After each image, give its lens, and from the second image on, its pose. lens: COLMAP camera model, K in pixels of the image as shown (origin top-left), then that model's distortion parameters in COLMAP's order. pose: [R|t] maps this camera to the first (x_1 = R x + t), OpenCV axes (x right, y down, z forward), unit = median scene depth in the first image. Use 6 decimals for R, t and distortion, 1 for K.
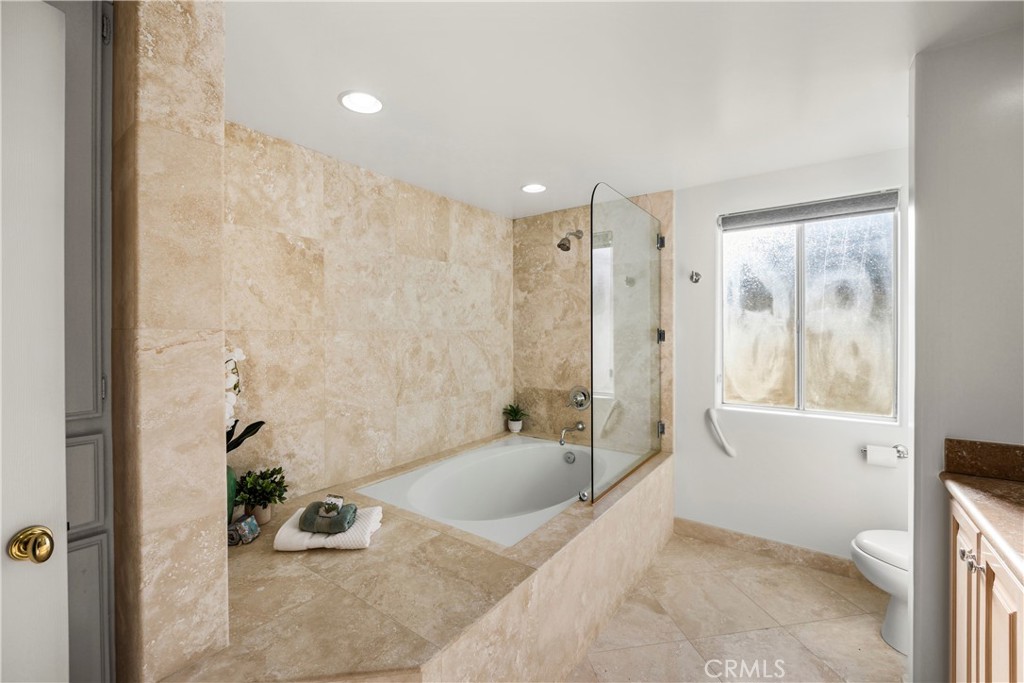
lens RADIAL K [[424.9, 0, 512.0], [0, 424.9, 341.5], [0, 0, 1]] dist [-0.015061, 0.000402]
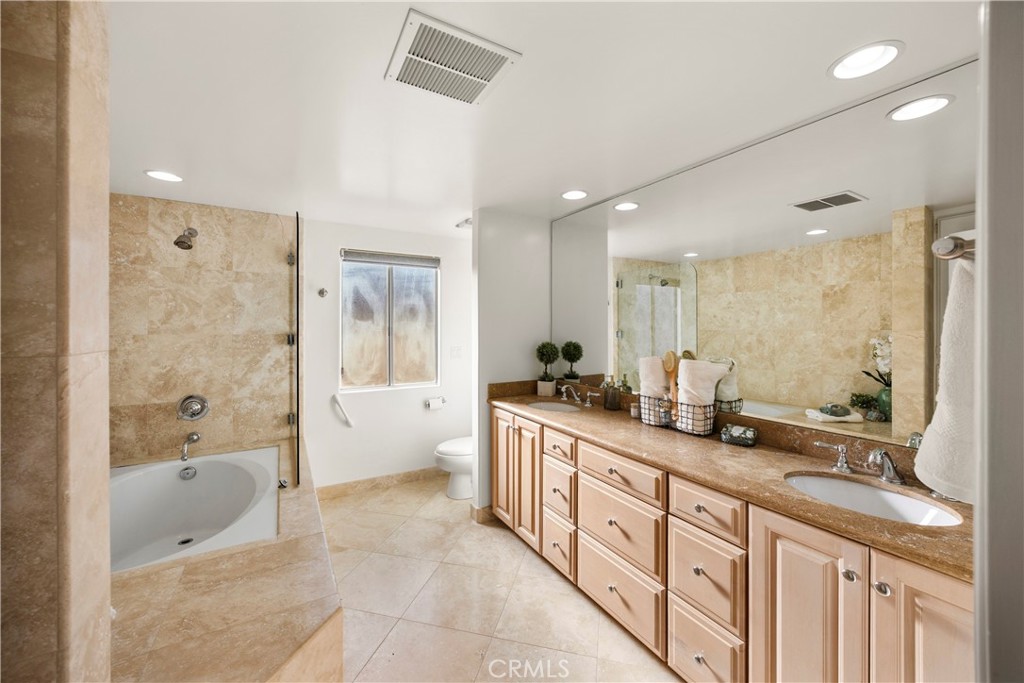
lens RADIAL K [[387.8, 0, 512.0], [0, 387.8, 341.5], [0, 0, 1]] dist [-0.002139, -0.000089]
pose [[0.407168, -0.026318, 0.912974, -0.411257], [0.020708, 0.999594, 0.019580, -0.017650], [-0.913119, 0.010934, 0.407547, 0.013510]]
